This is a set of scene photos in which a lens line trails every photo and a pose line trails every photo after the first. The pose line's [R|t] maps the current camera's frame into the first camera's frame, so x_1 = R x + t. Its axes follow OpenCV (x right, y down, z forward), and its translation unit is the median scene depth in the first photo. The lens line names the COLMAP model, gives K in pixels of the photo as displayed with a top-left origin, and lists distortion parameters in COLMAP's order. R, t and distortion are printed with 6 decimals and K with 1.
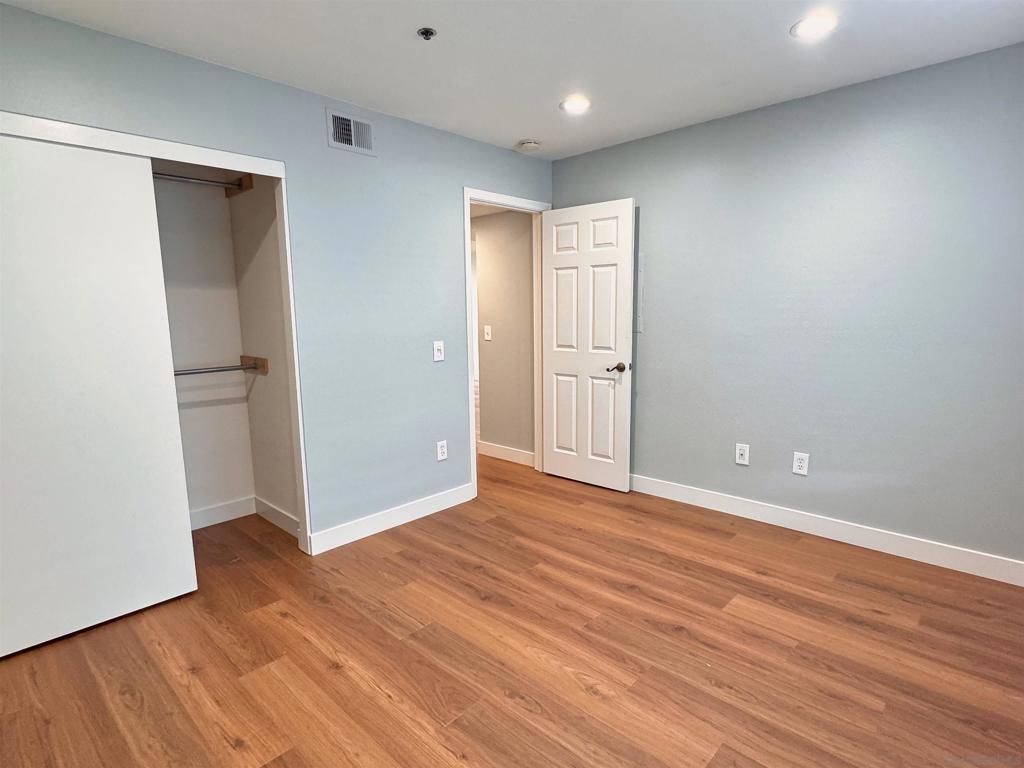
lens RADIAL K [[543.8, 0, 515.3], [0, 543.8, 387.1], [0, 0, 1]] dist [-0.003435, 0.000768]
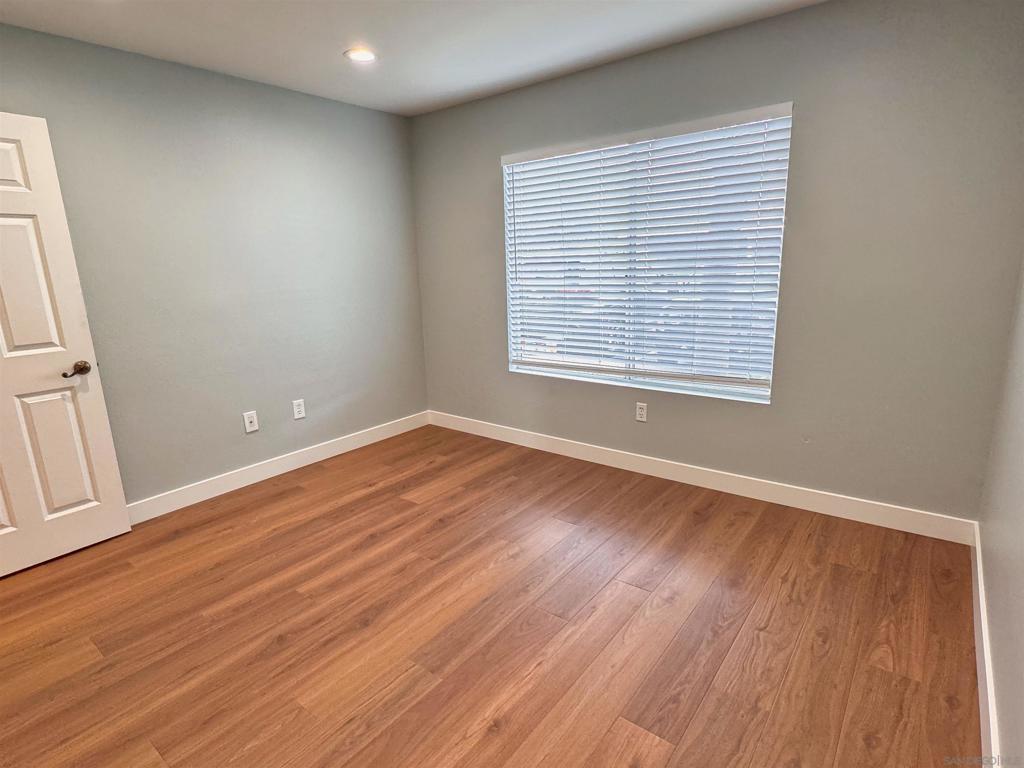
lens RADIAL K [[543.8, 0, 515.3], [0, 543.8, 387.1], [0, 0, 1]] dist [-0.003435, 0.000768]
pose [[-0.093551, -0.209300, 0.973366, -0.760905], [0.176325, 0.958717, 0.223097, -0.097938], [-0.979876, 0.192499, -0.052784, 0.701552]]
